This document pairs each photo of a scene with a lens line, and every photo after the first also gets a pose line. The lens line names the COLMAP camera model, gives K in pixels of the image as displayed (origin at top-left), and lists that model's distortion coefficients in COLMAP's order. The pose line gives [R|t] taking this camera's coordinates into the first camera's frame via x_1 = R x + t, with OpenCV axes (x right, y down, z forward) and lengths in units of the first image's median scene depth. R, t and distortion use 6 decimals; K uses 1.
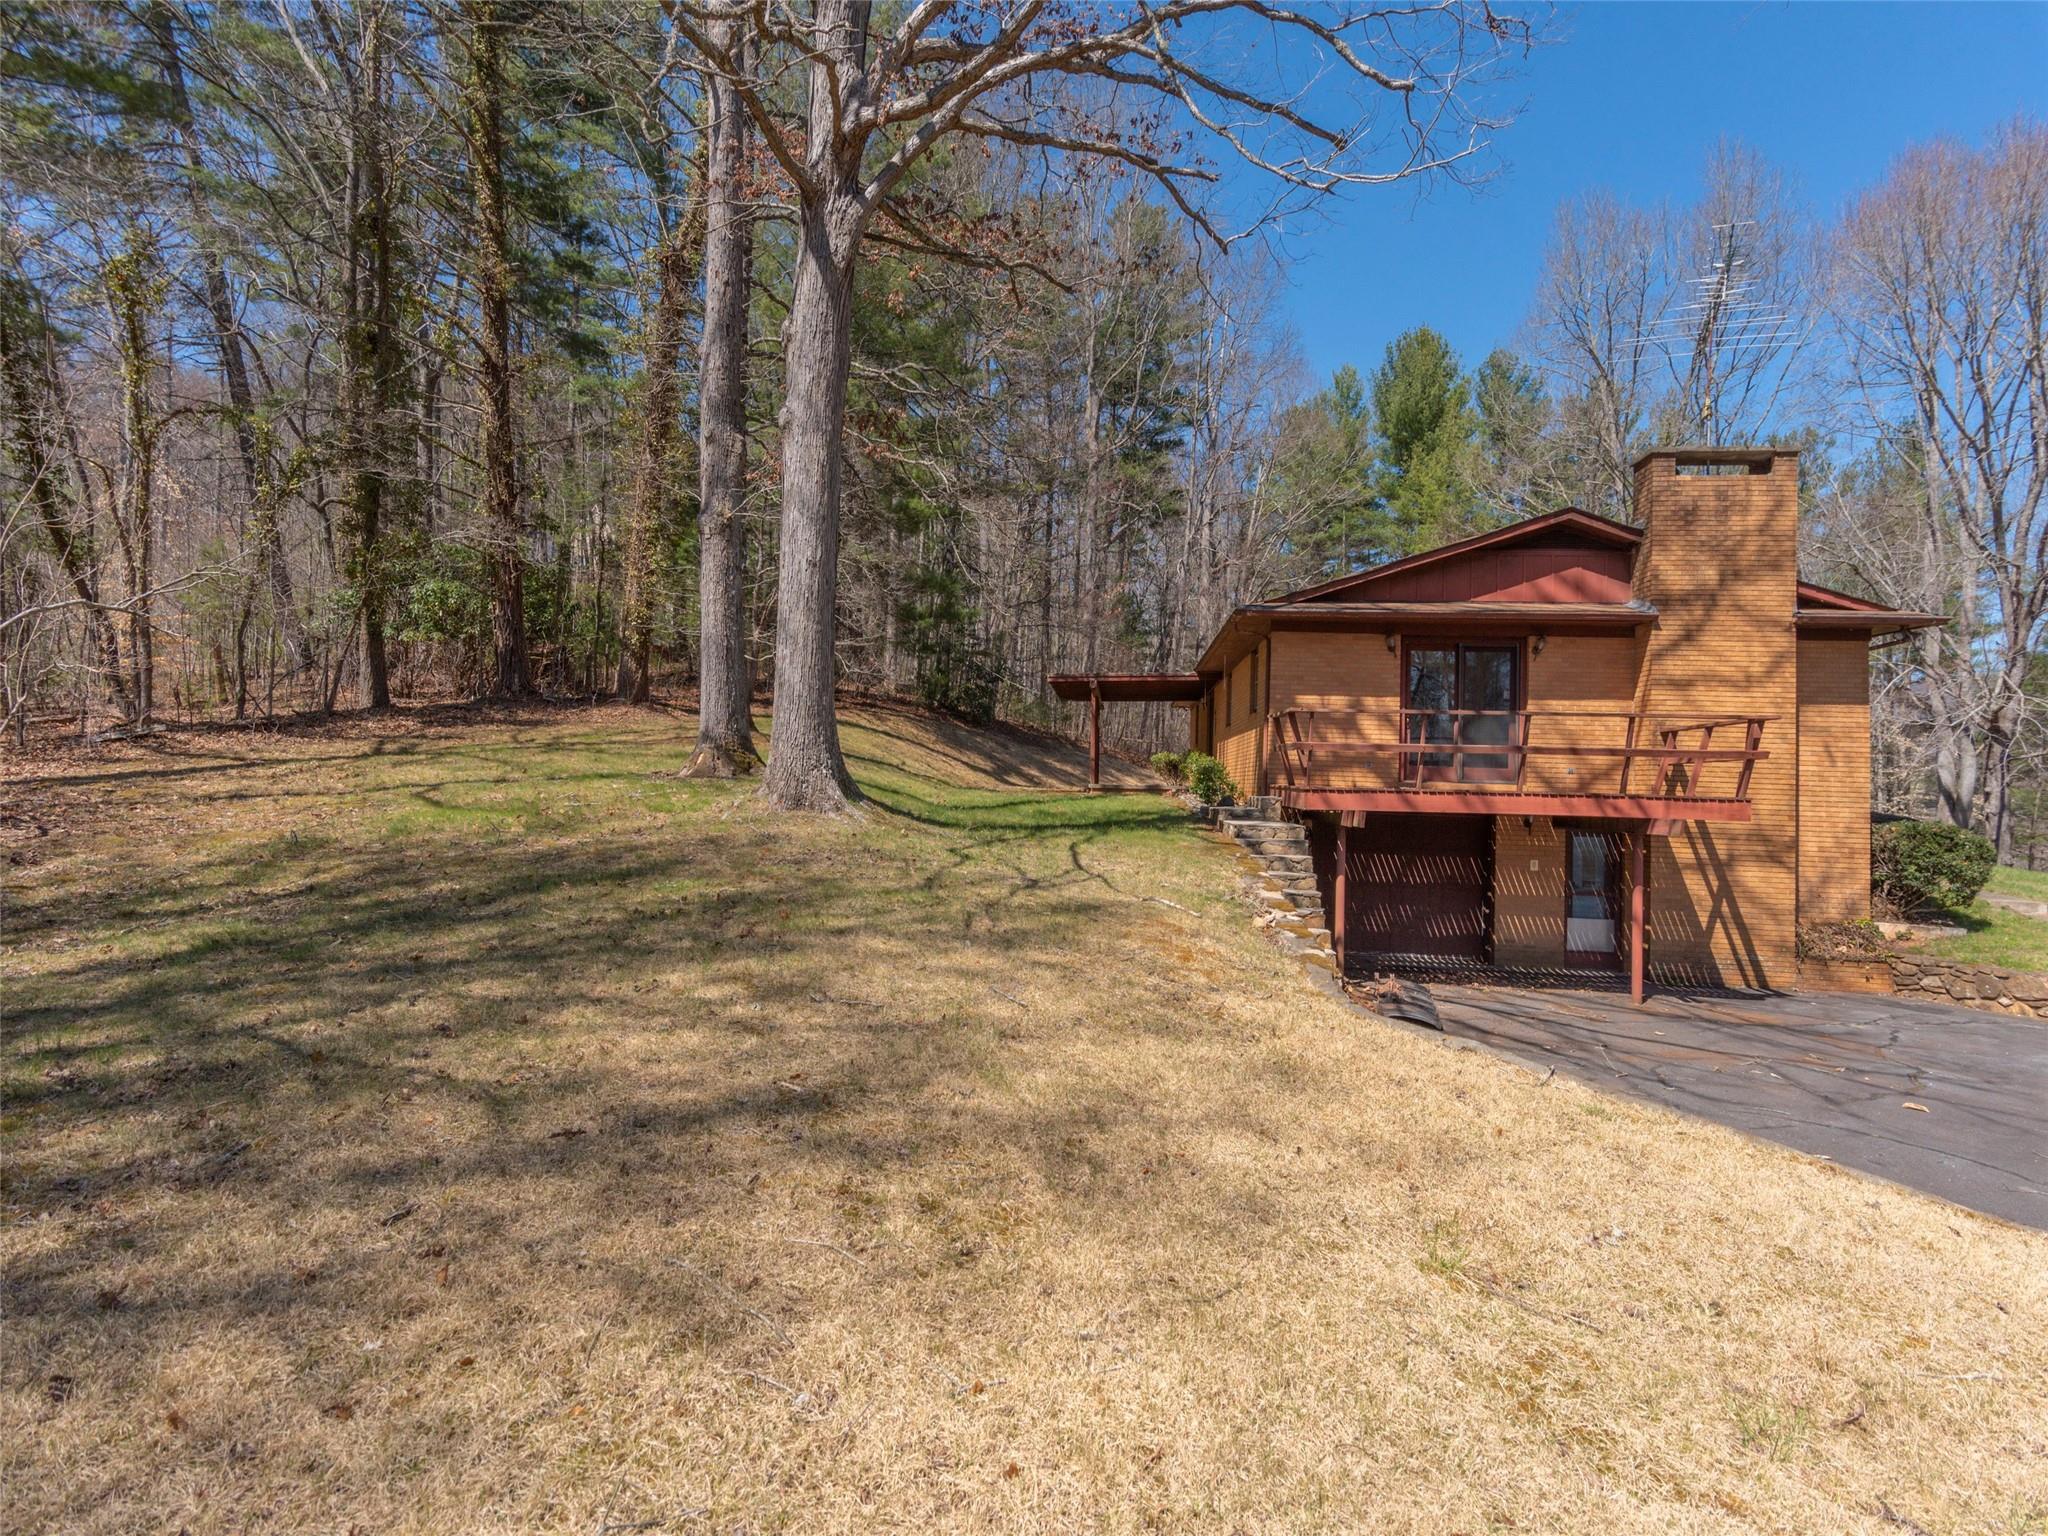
lens RADIAL K [[1005.1, 0, 1026.5], [0, 1005.1, 751.9], [0, 0, 1]] dist [0.011899, -0.000024]
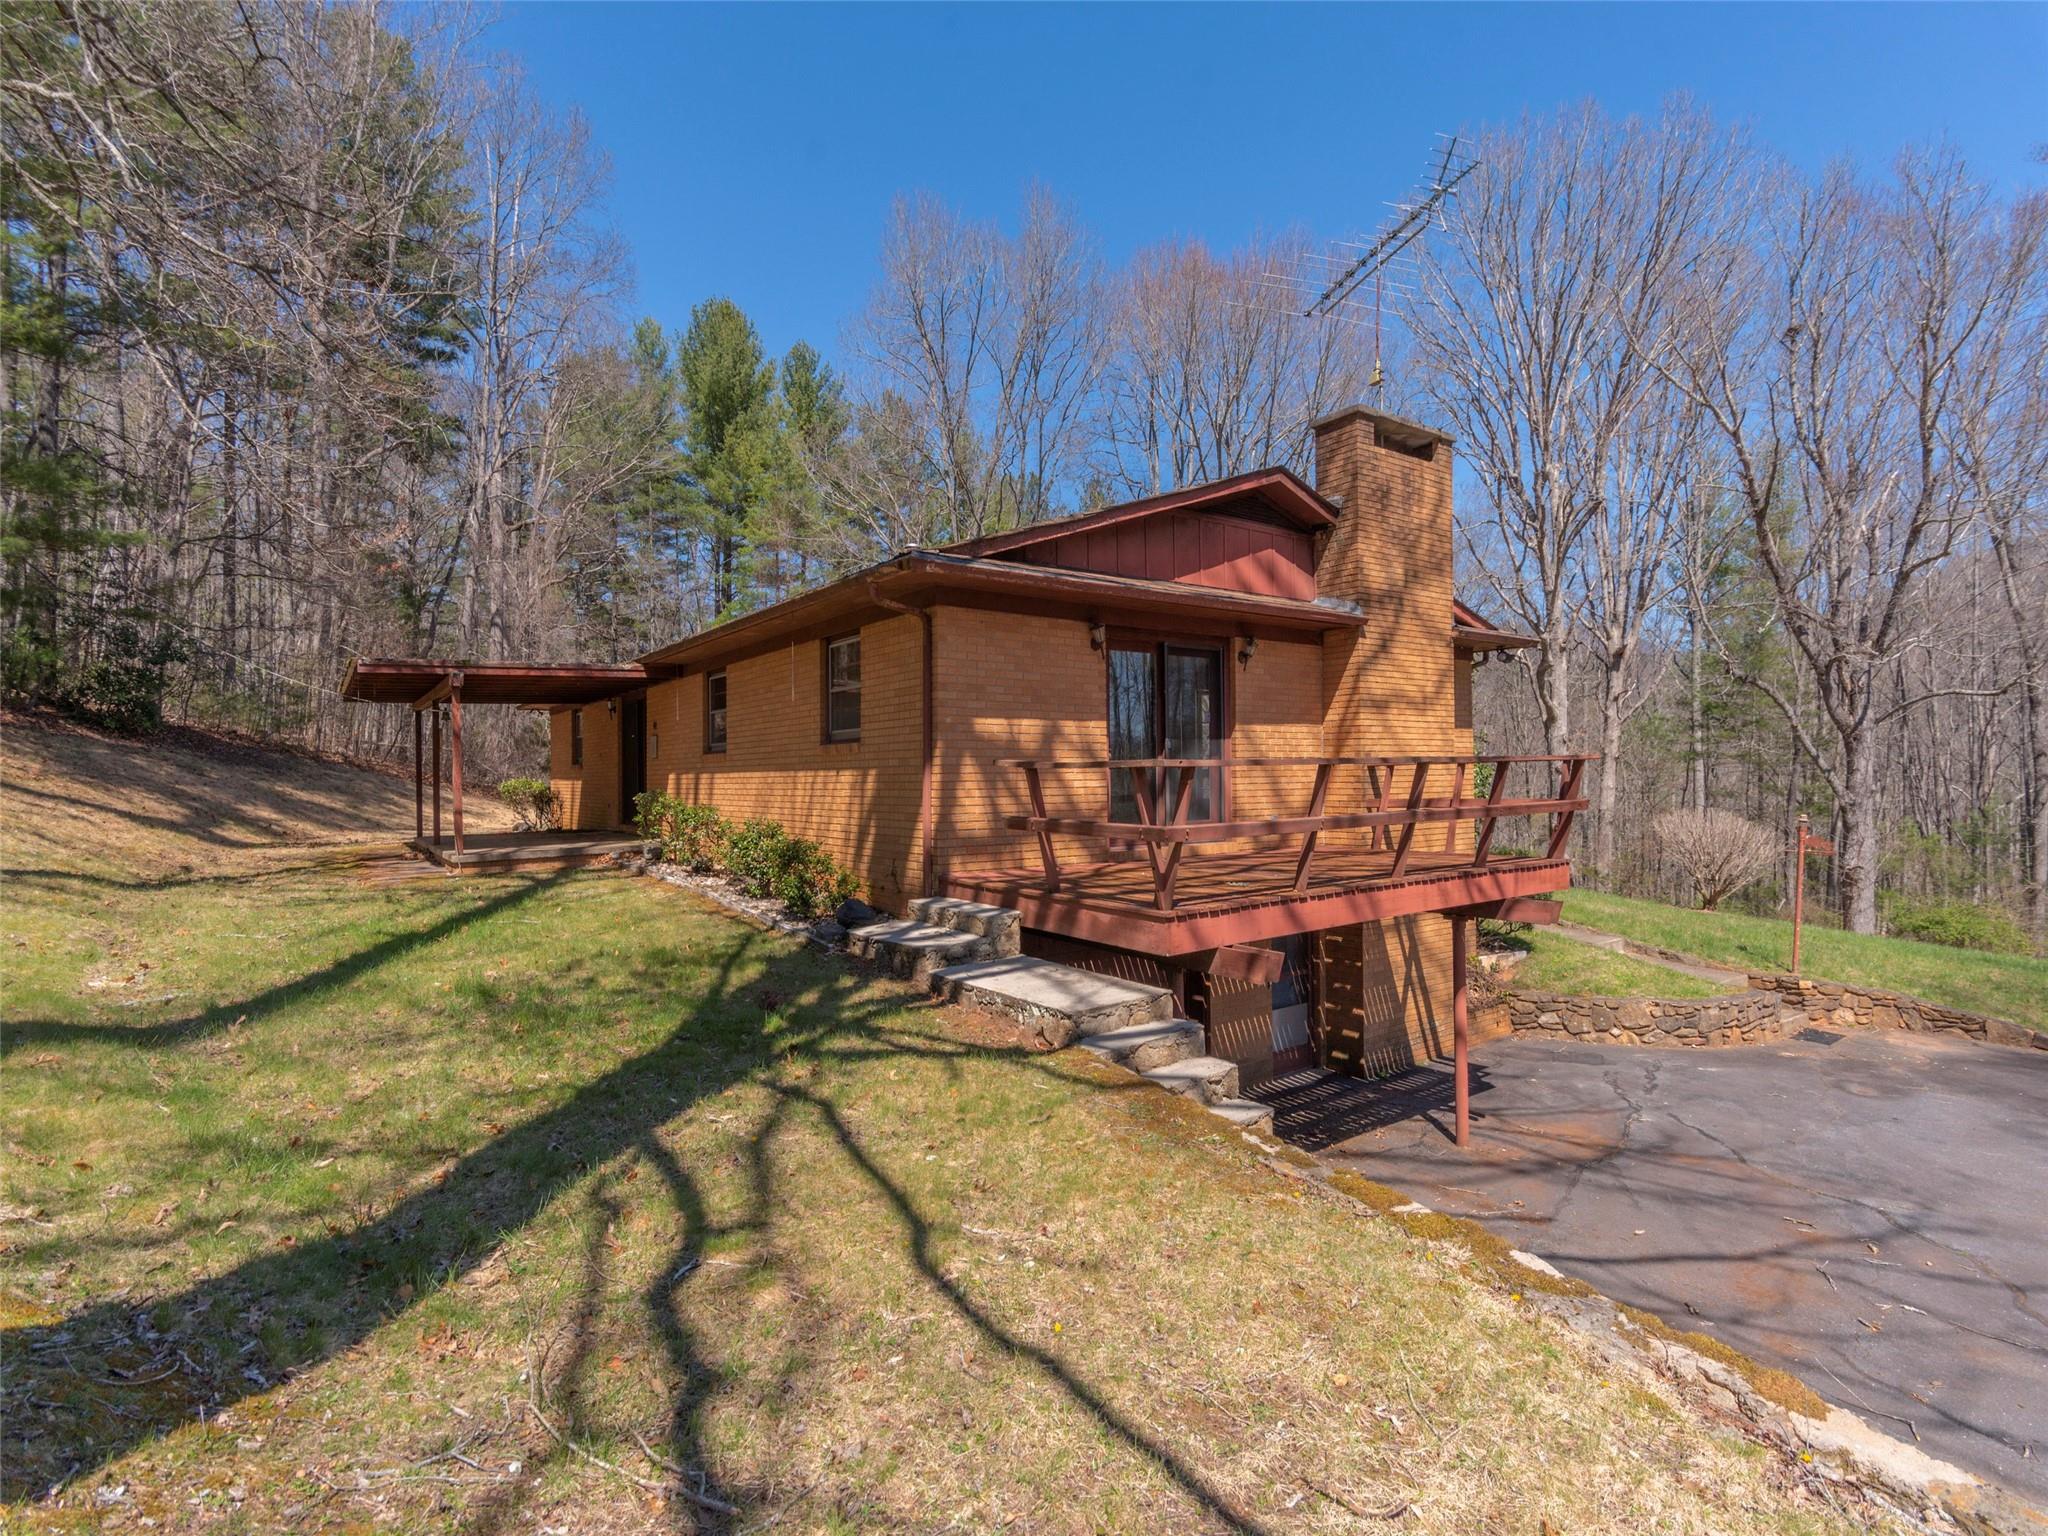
lens RADIAL K [[1005.1, 0, 1026.5], [0, 1005.1, 751.9], [0, 0, 1]] dist [0.011899, -0.000024]
pose [[0.762780, -0.025086, 0.646172, -0.087554], [0.018147, 0.999684, 0.017388, -0.046979], [-0.646404, -0.001537, 0.762994, 0.546112]]
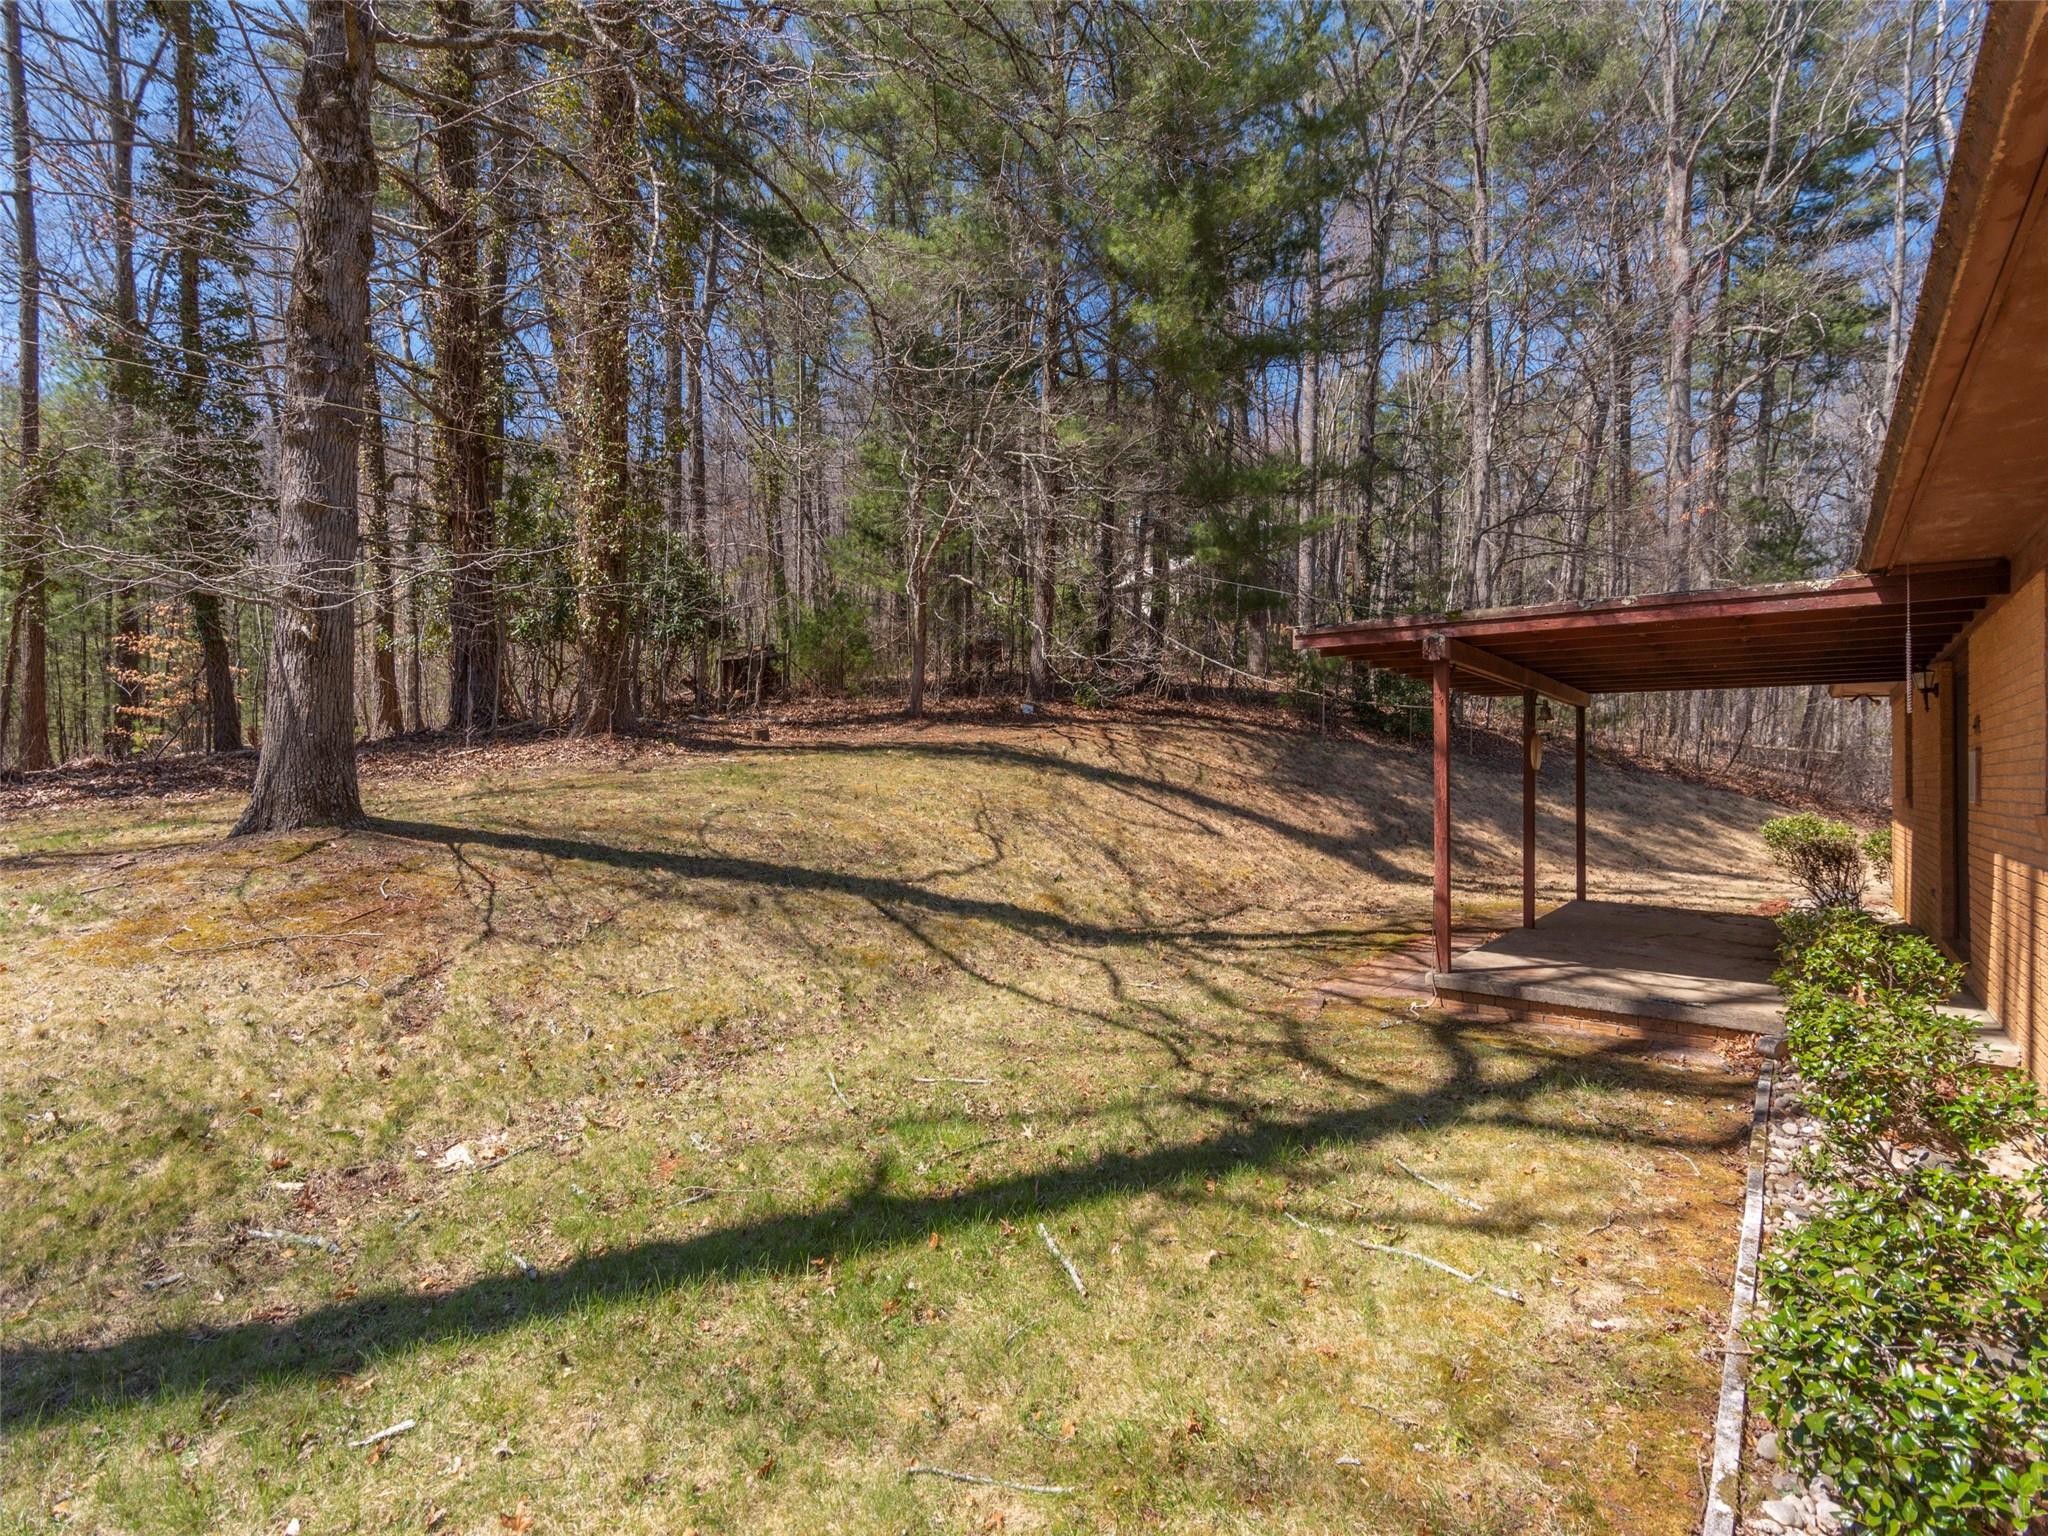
lens RADIAL K [[1005.1, 0, 1026.5], [0, 1005.1, 751.9], [0, 0, 1]] dist [0.011899, -0.000024]
pose [[0.830682, -0.009235, -0.556671, 0.229865], [0.010495, 0.999944, -0.000928, -0.056802], [0.556649, -0.005072, 0.830732, 1.063586]]
